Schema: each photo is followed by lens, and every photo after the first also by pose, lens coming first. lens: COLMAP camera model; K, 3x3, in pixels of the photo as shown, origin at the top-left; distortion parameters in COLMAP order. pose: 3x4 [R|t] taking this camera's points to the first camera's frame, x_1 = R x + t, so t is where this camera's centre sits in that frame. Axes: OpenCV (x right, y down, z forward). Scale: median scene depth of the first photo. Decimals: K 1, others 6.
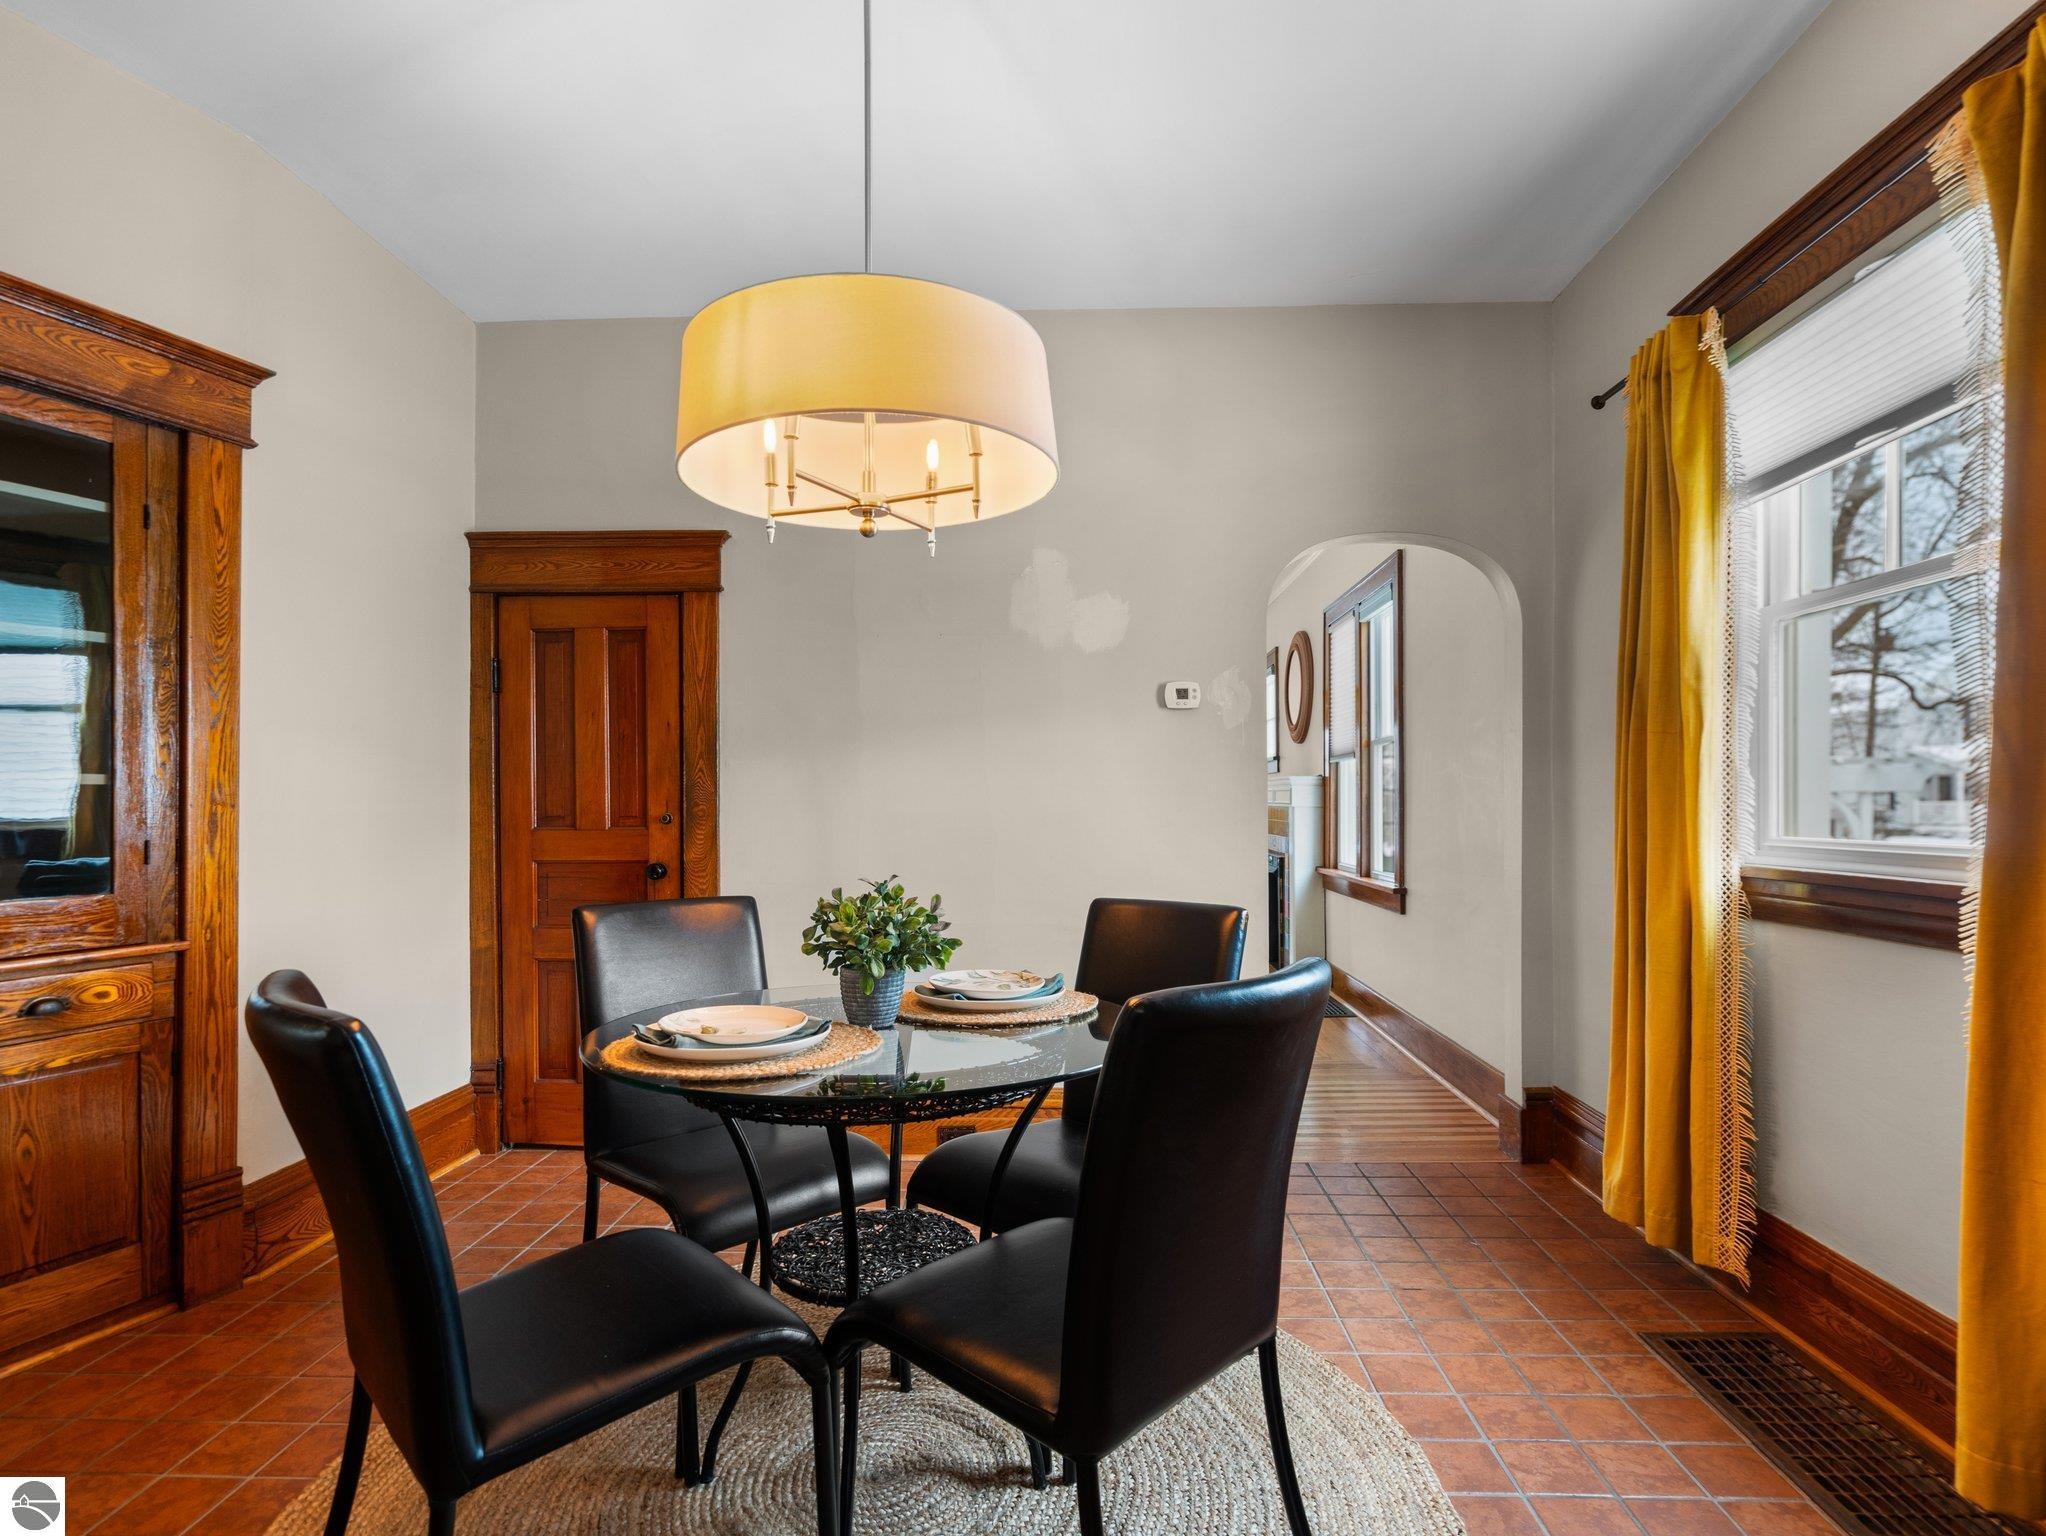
lens RADIAL K [[1033.6, 0, 1022.4], [0, 1033.6, 806.2], [0, 0, 1]] dist [-0.007308, 0.003351]
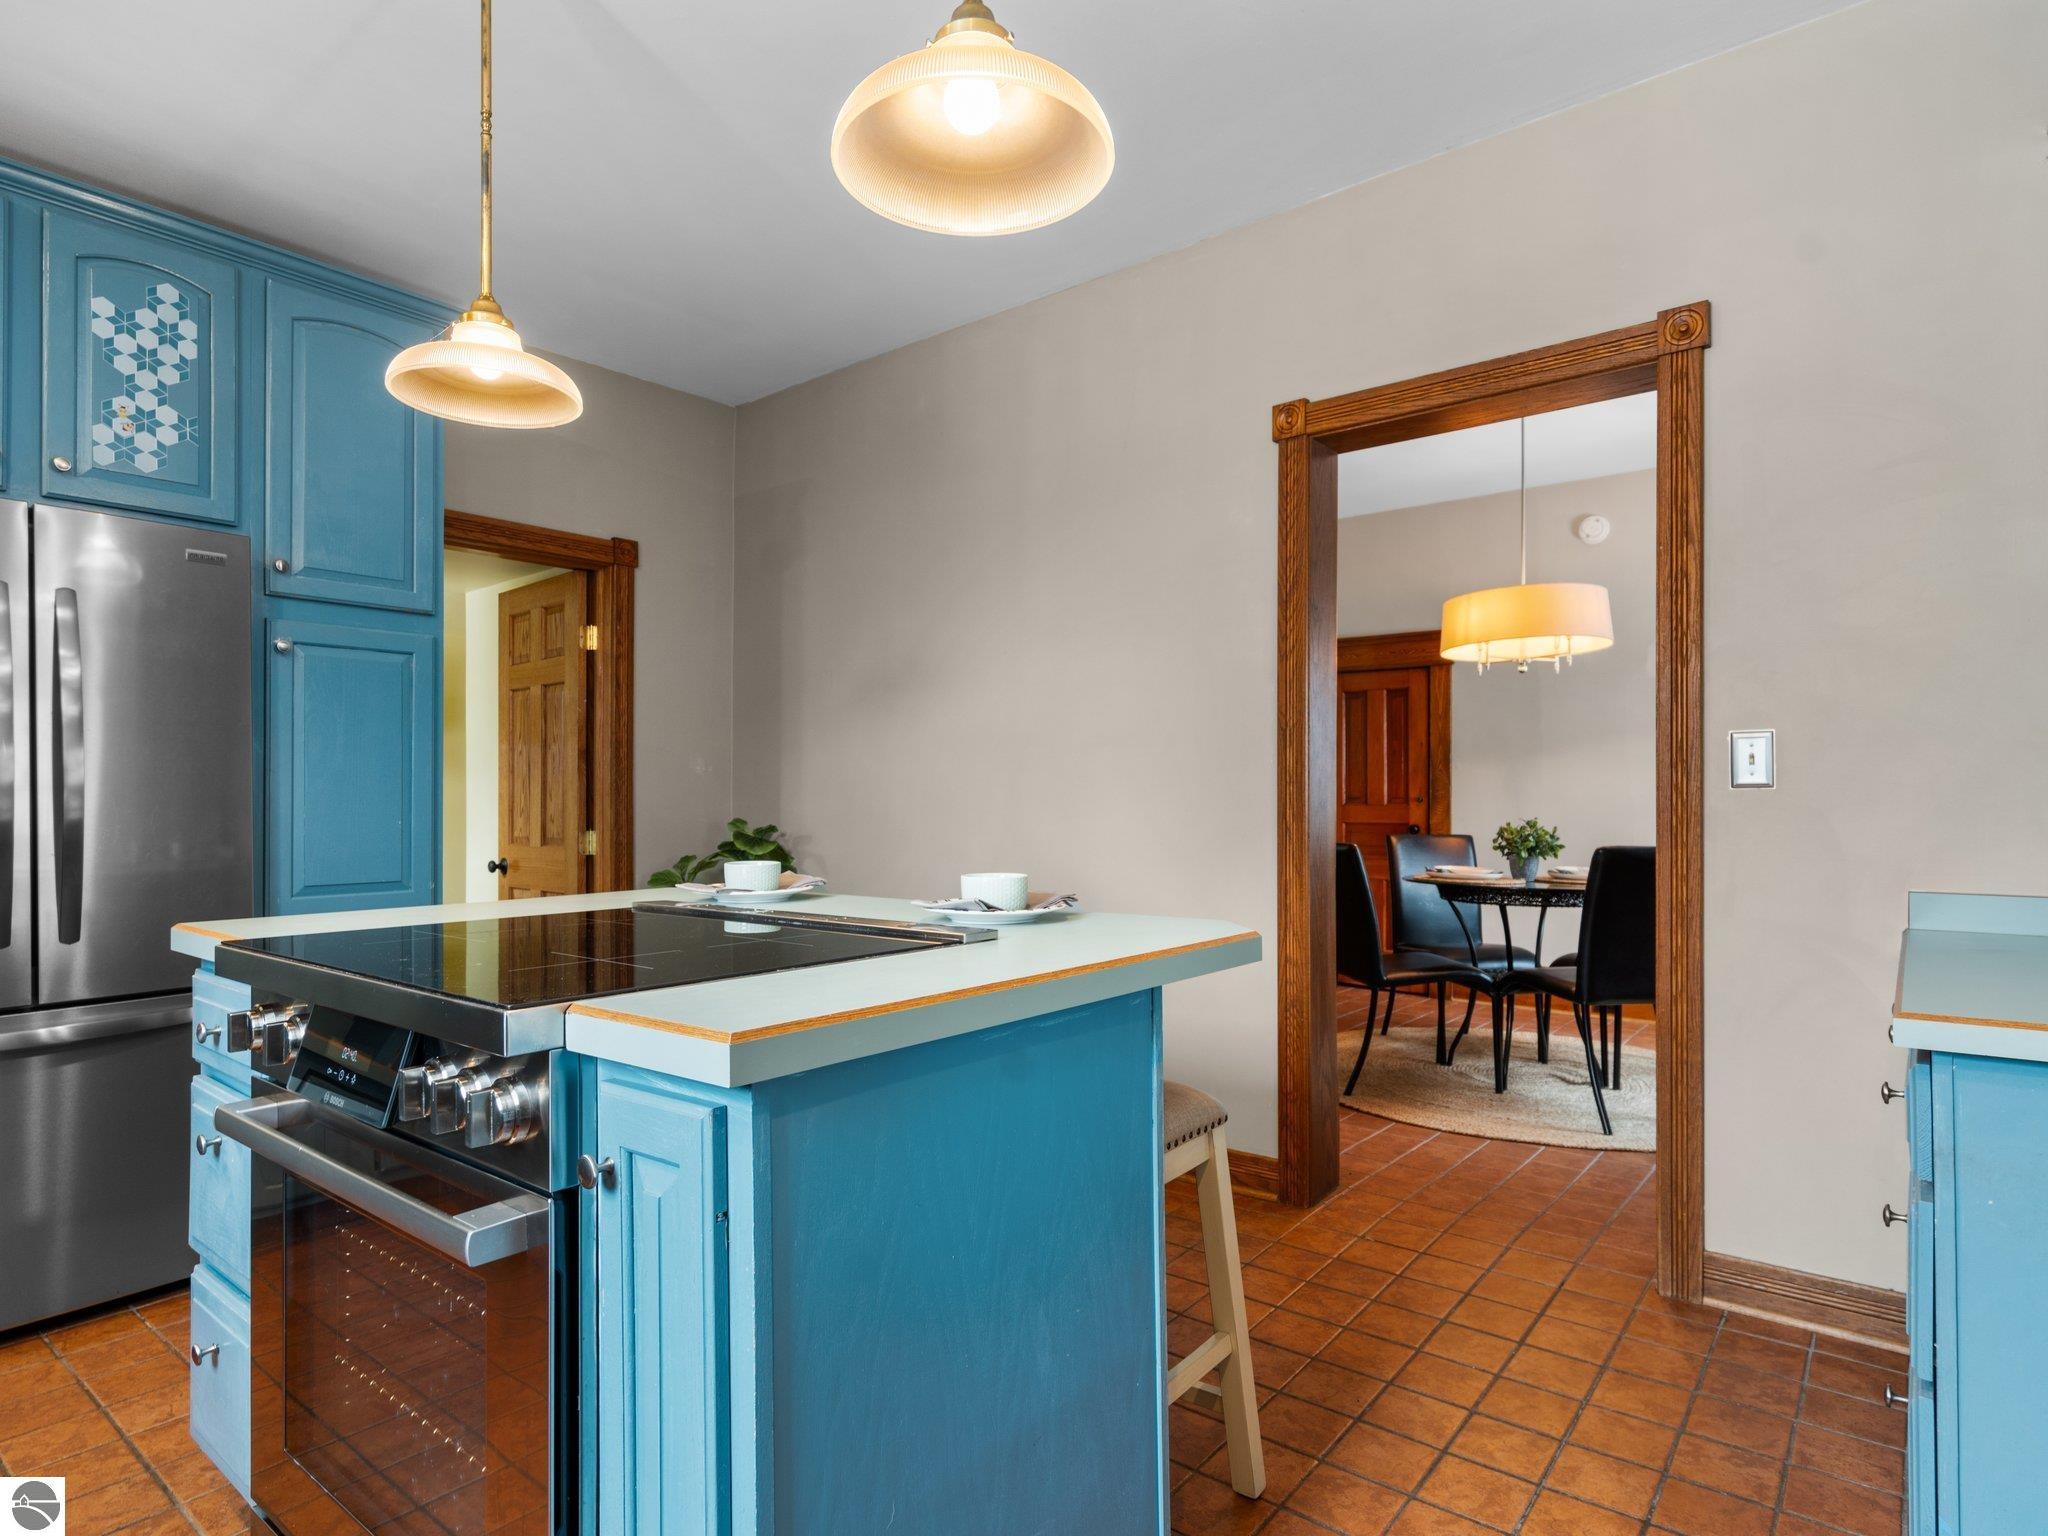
lens RADIAL K [[1130.6, 0, 1014.6], [0, 1130.6, 801.5], [0, 0, 1]] dist [-0.012293, 0.003334]
pose [[0.801244, 0.006335, -0.598305, 0.449230], [-0.007439, 0.999972, 0.000626, 0.037522], [0.598292, 0.003949, 0.801268, -1.705945]]
